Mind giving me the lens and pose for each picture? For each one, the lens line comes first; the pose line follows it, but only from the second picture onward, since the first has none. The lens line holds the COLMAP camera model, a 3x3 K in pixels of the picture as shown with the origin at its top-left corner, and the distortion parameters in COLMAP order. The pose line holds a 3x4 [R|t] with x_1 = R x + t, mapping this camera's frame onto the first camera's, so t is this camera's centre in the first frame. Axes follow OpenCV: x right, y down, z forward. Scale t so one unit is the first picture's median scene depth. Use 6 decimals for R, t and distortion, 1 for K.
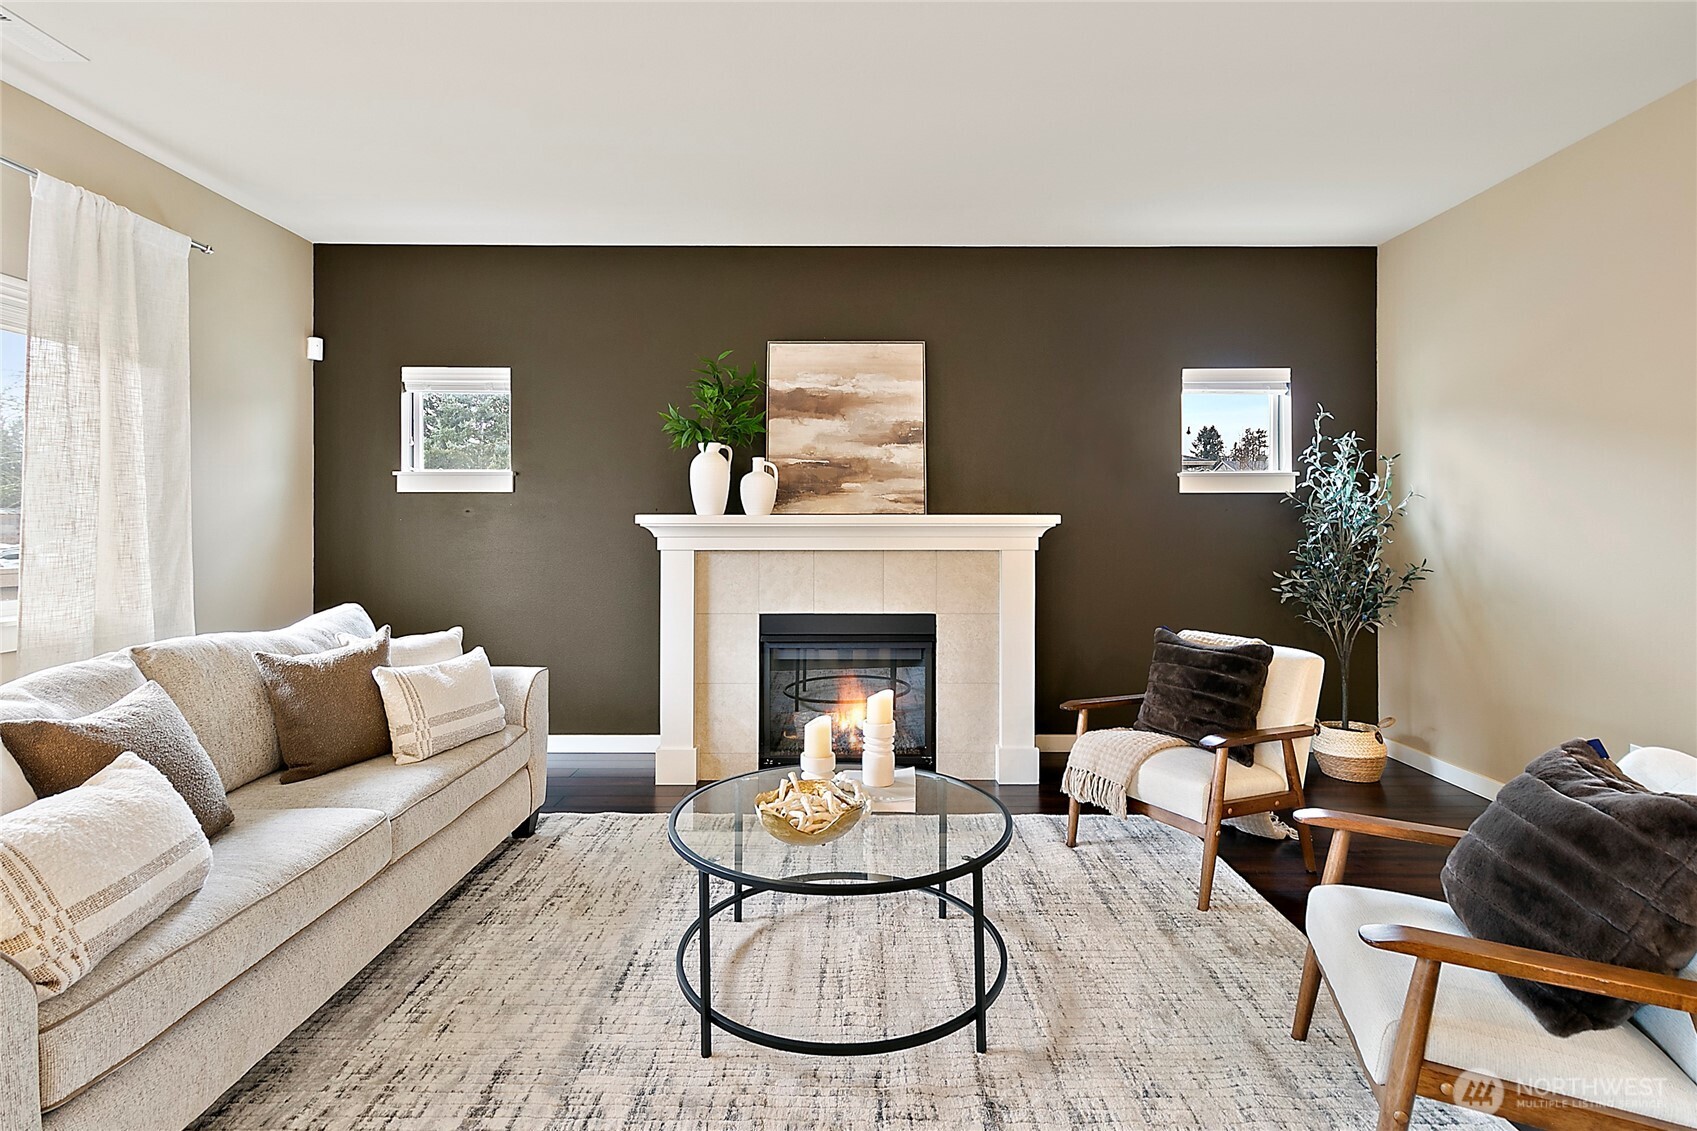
lens RADIAL K [[799.8, 0, 852.2], [0, 799.8, 529.6], [0, 0, 1]] dist [0.004565, -0.000134]
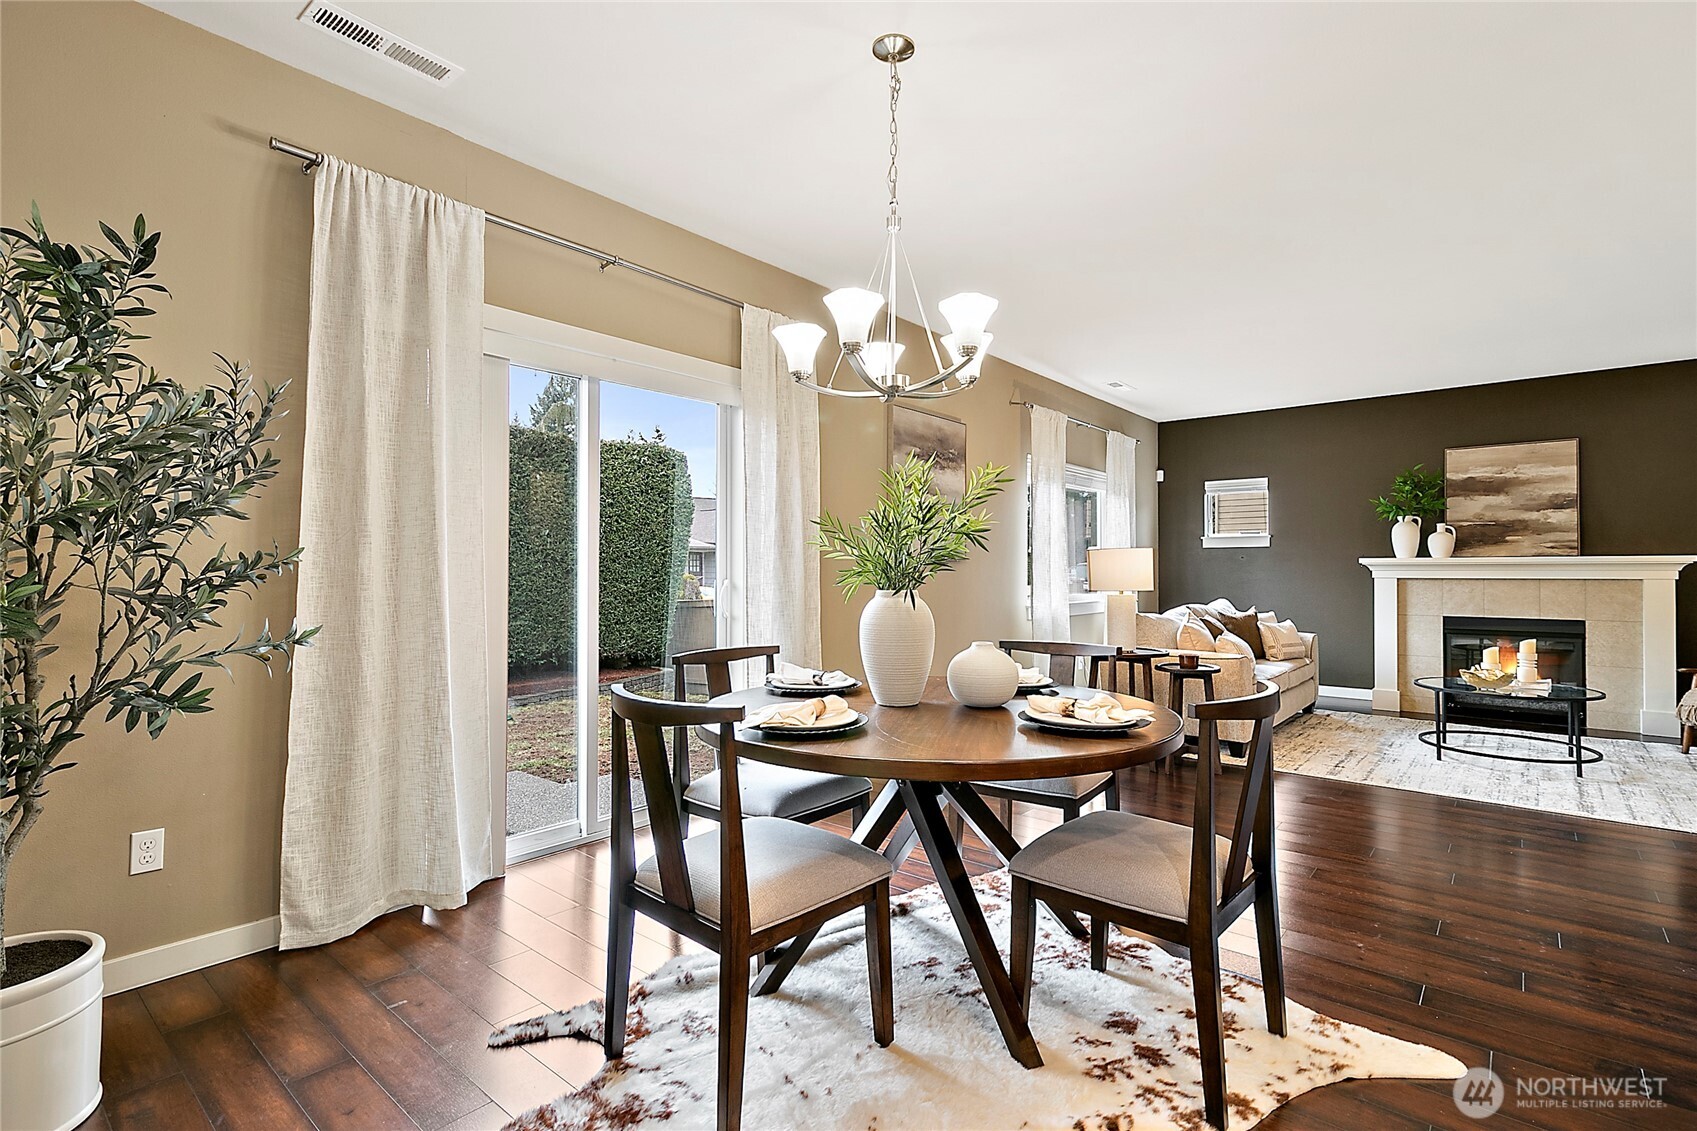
lens RADIAL K [[792.6, 0, 854.1], [0, 792.6, 563.4], [0, 0, 1]] dist [0.002407, 0.000762]
pose [[0.762806, -0.005445, -0.646604, 0.019716], [-0.003589, 0.999914, -0.012653, 0.019287], [0.646617, 0.011972, 0.762721, -1.060621]]
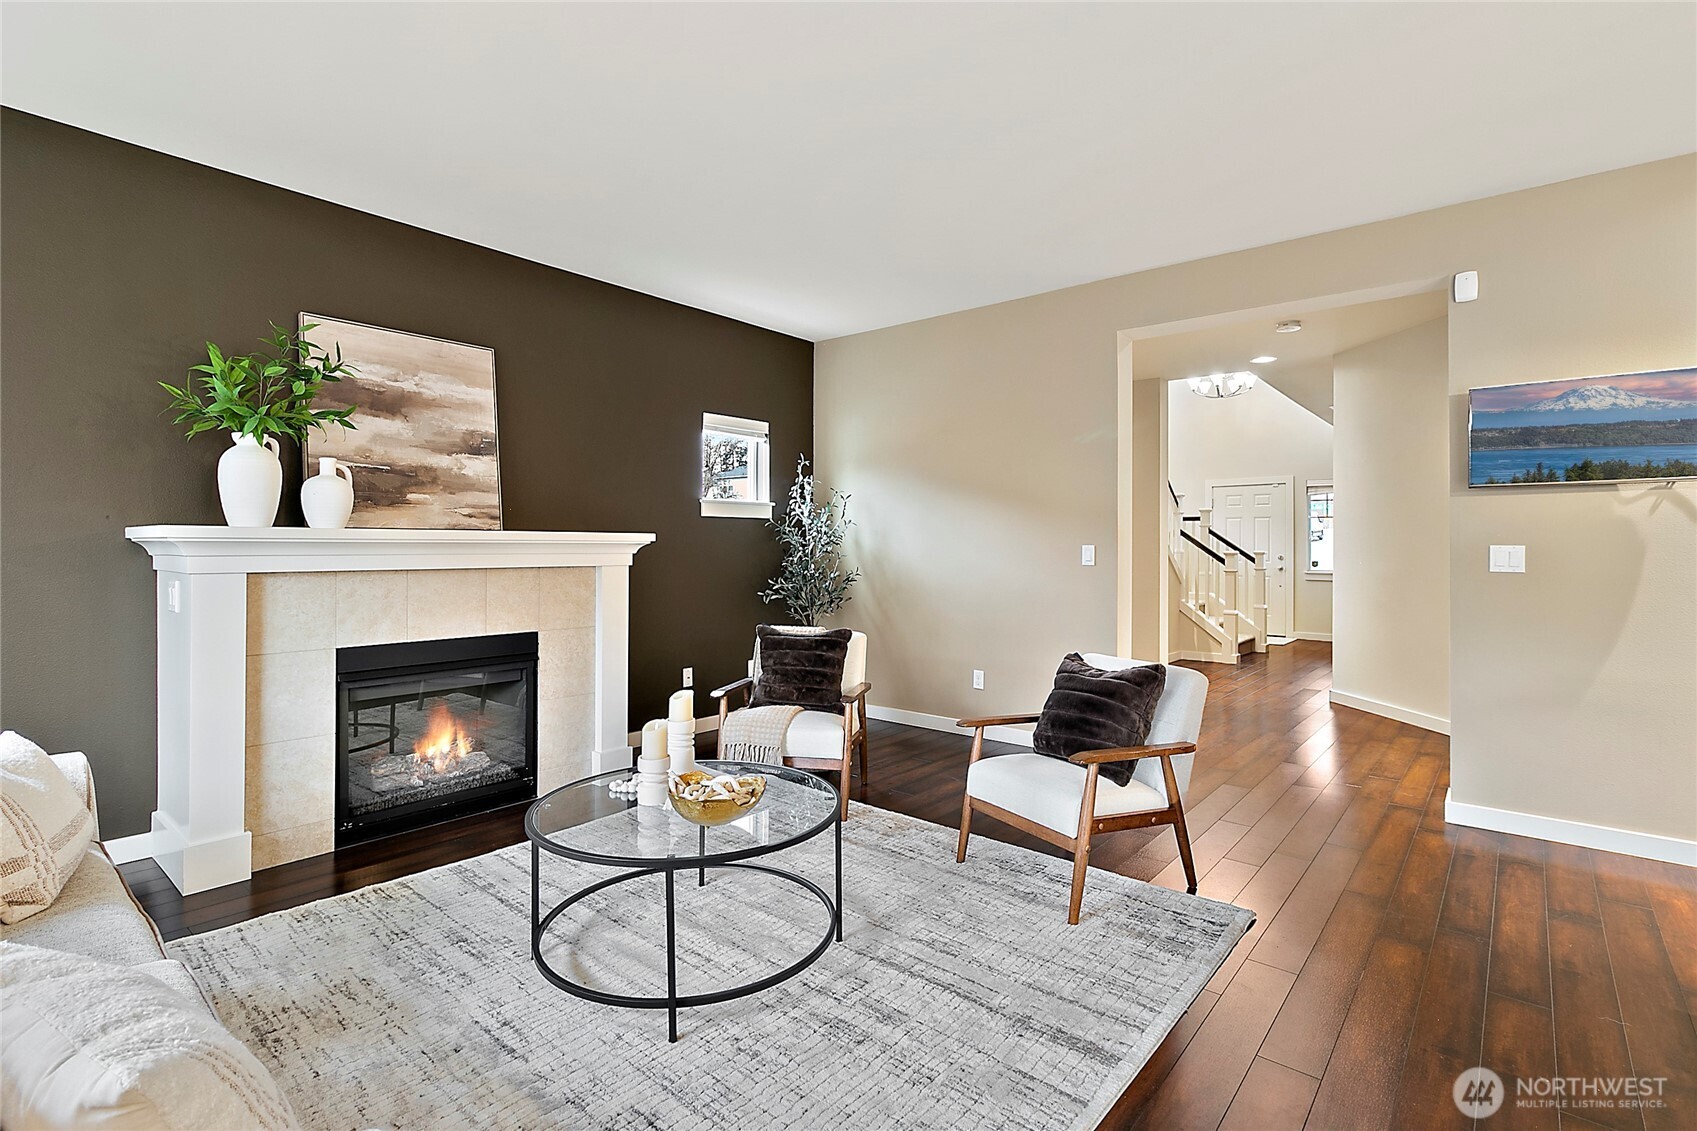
lens RADIAL K [[800.1, 0, 852.8], [0, 800.1, 544.9], [0, 0, 1]] dist [0.000773, 0.000207]
pose [[0.644480, 0.002732, 0.764616, -0.394385], [-0.000746, 0.999995, -0.002944, 0.000662], [-0.764621, 0.001327, 0.644479, 0.062095]]
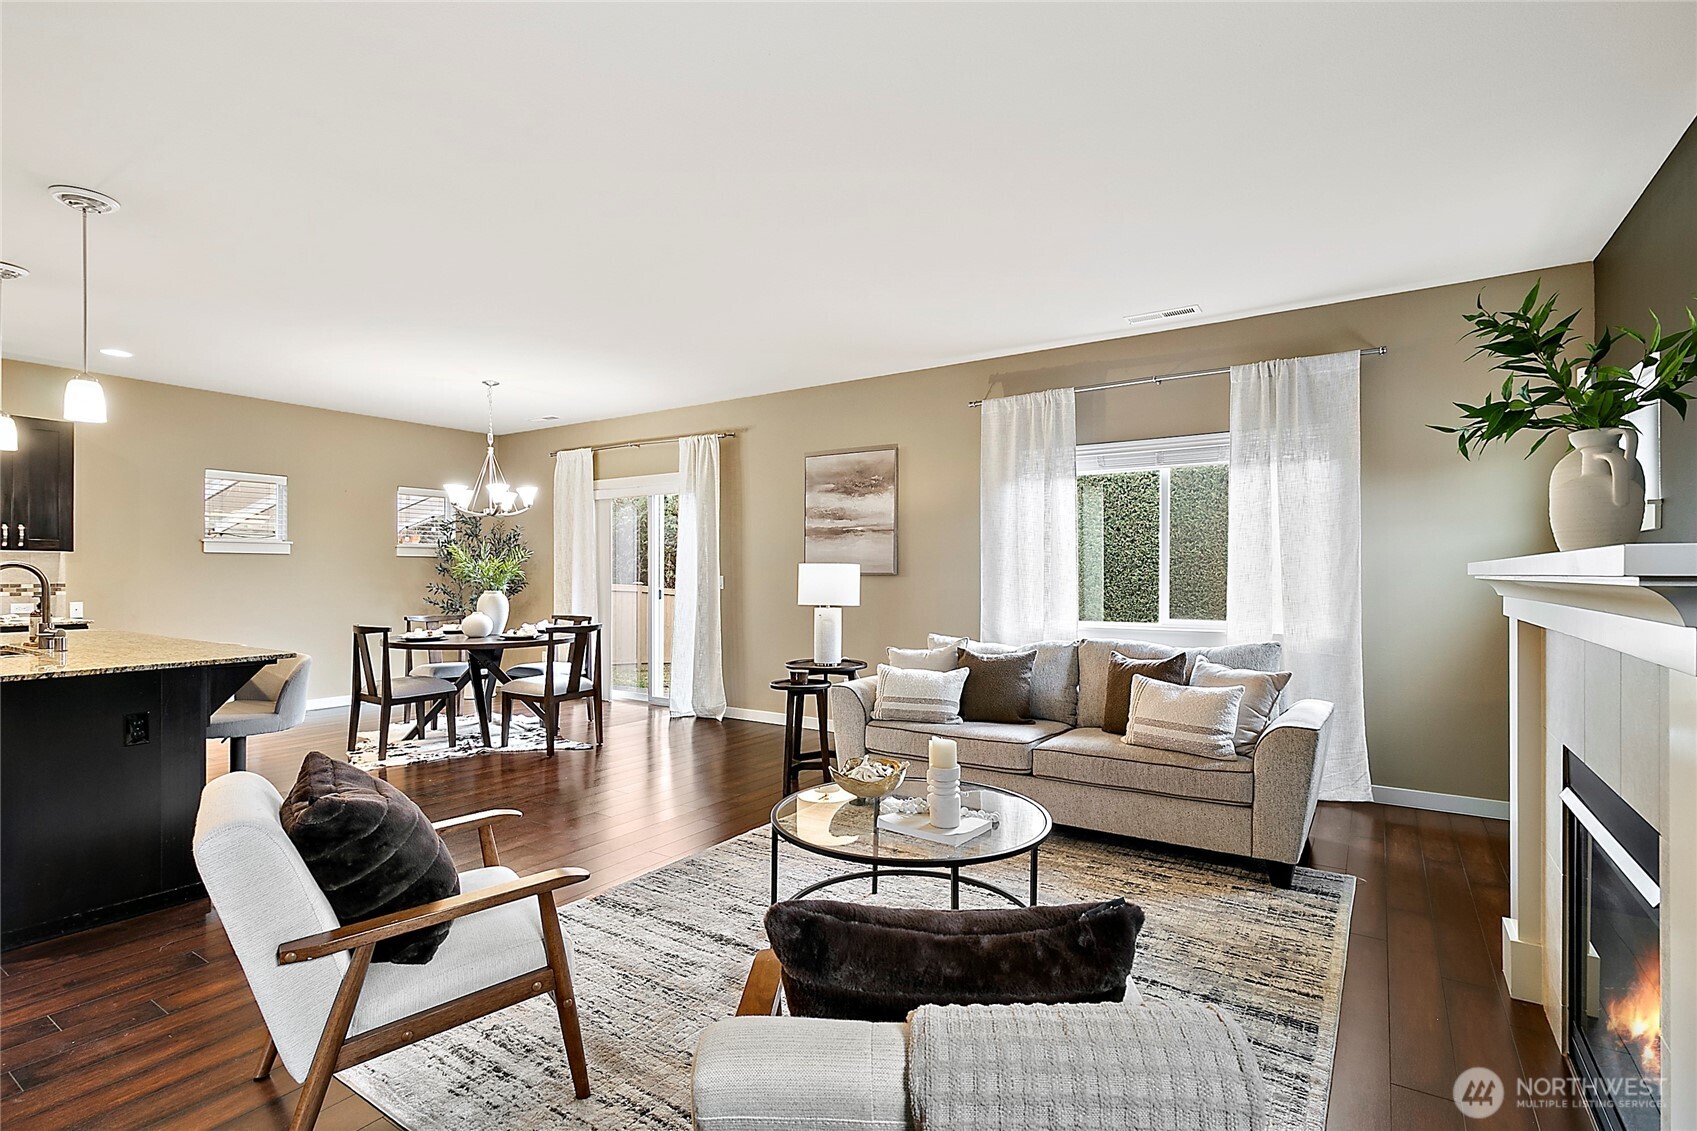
lens RADIAL K [[796.7, 0, 851.4], [0, 796.7, 571.1], [0, 0, 1]] dist [0.002669, 0.000011]
pose [[-0.550819, -0.003968, -0.834615, 0.574535], [-0.004297, 0.999989, -0.001918, -0.006803], [0.834614, 0.002530, -0.550830, 0.870985]]
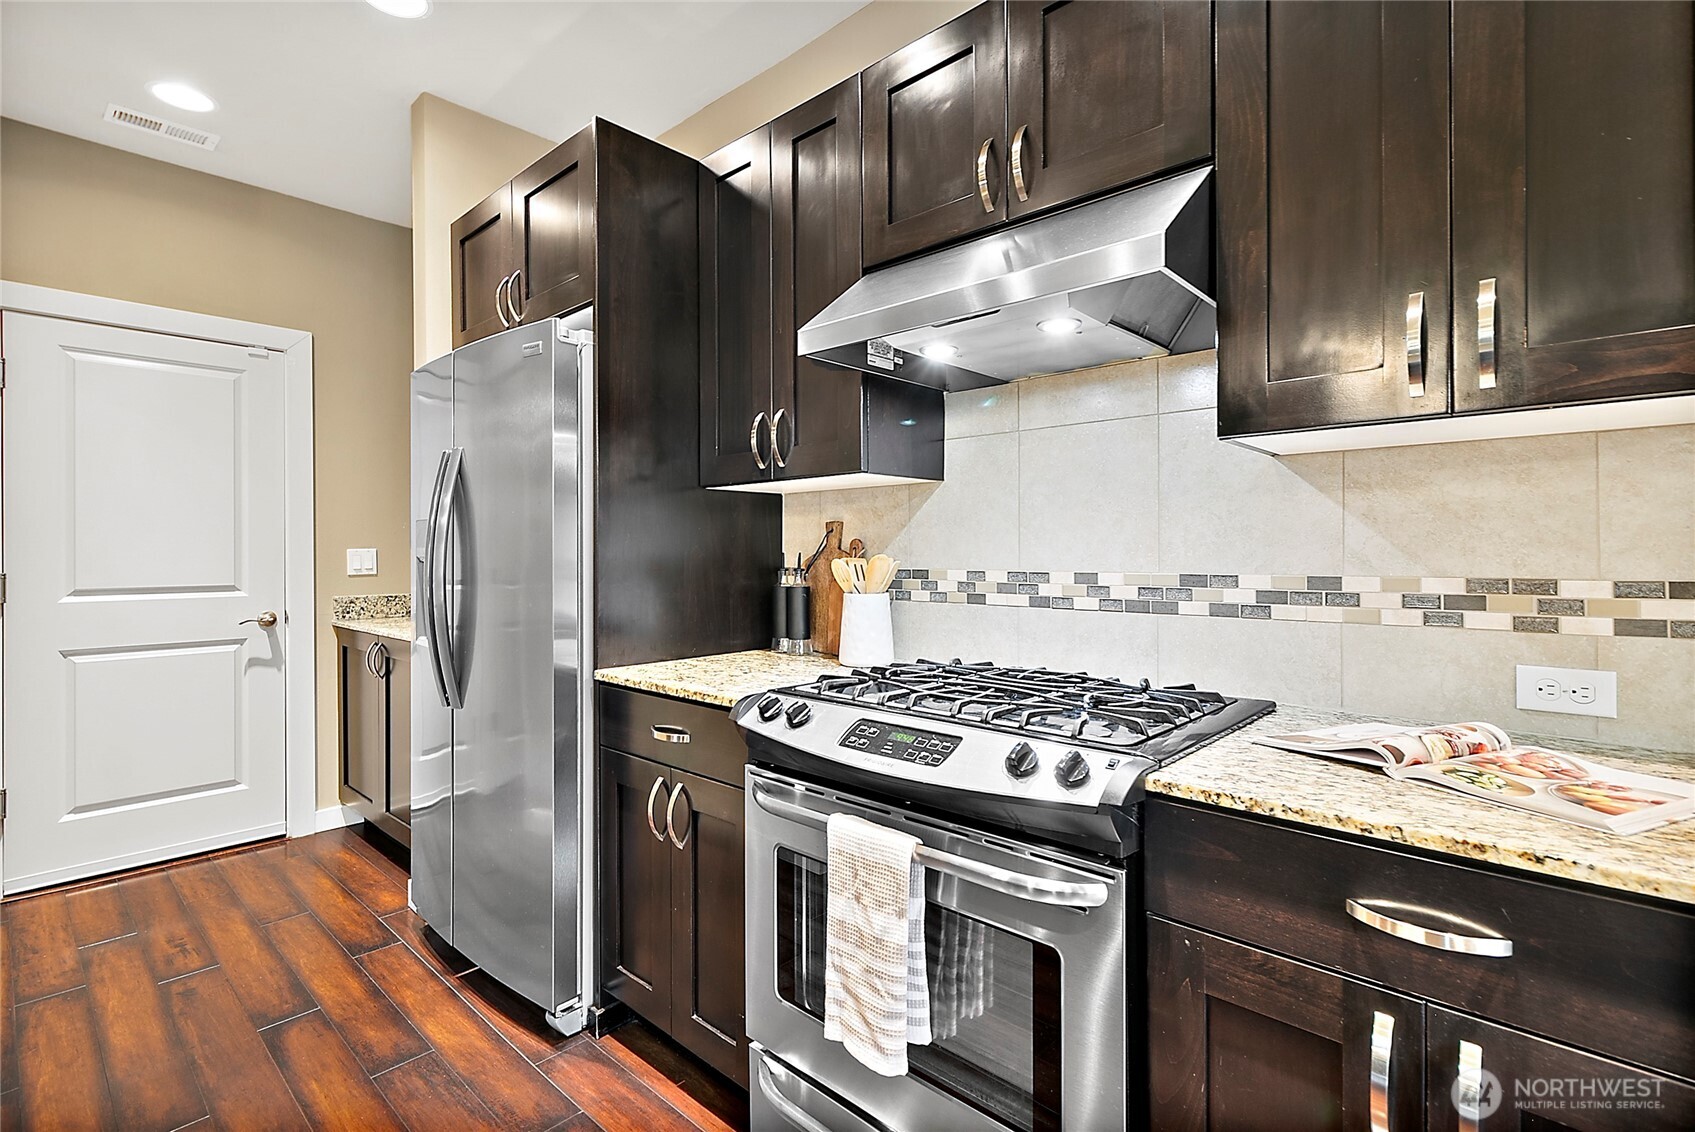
lens RADIAL K [[791.7, 0, 853.1], [0, 791.7, 563.9], [0, 0, 1]] dist [0.002407, 0.000762]
pose [[-0.737792, -0.007789, 0.674983, 0.192414], [0.008040, 0.999761, 0.020324, 0.005301], [-0.674980, 0.020421, -0.737554, -0.741329]]
